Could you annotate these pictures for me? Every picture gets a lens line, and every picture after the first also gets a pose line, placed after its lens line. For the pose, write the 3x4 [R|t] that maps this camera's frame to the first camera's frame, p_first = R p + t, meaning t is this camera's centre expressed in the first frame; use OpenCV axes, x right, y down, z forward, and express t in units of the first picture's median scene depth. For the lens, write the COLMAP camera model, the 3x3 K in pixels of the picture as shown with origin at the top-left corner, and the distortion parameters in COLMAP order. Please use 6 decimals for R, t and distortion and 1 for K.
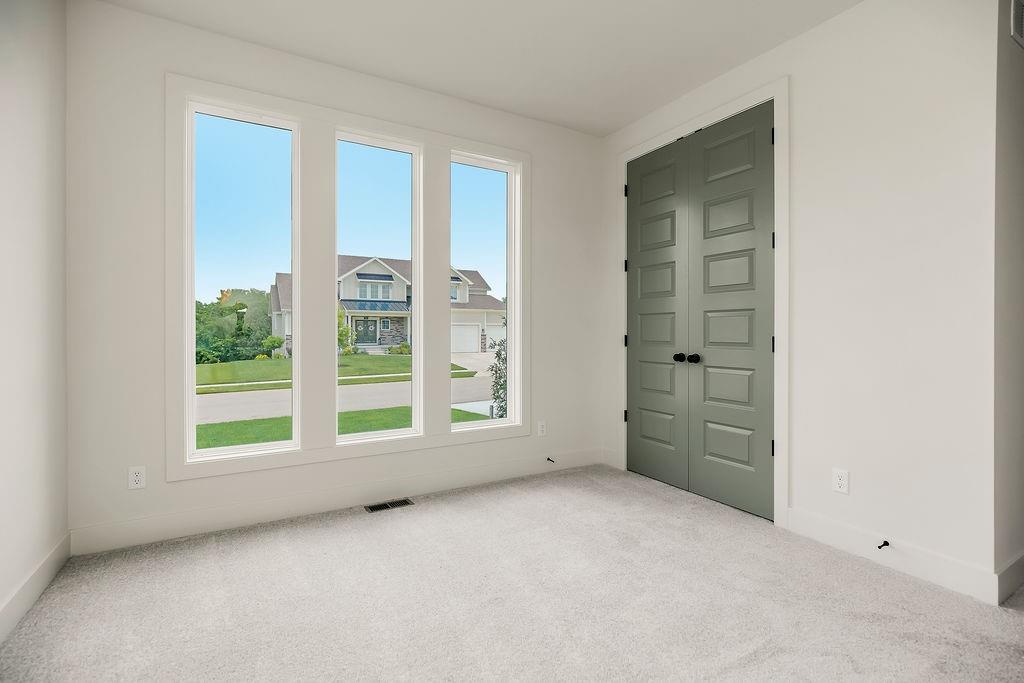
lens RADIAL K [[474.6, 0, 517.2], [0, 474.6, 338.0], [0, 0, 1]] dist [-0.005377, -0.000356]
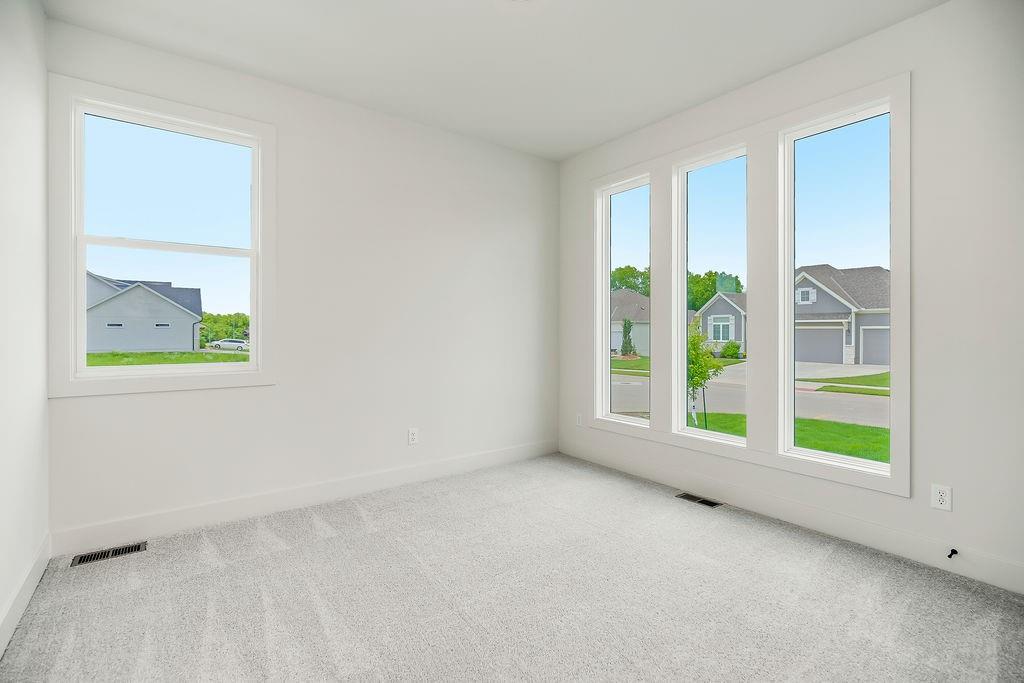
lens RADIAL K [[484.3, 0, 517.8], [0, 484.3, 344.5], [0, 0, 1]] dist [0.000617, 0.001077]
pose [[0.090343, 0.016082, -0.995781, 0.709452], [-0.025557, 0.999578, 0.013824, 0.001259], [0.995583, 0.024200, 0.090716, 0.455406]]
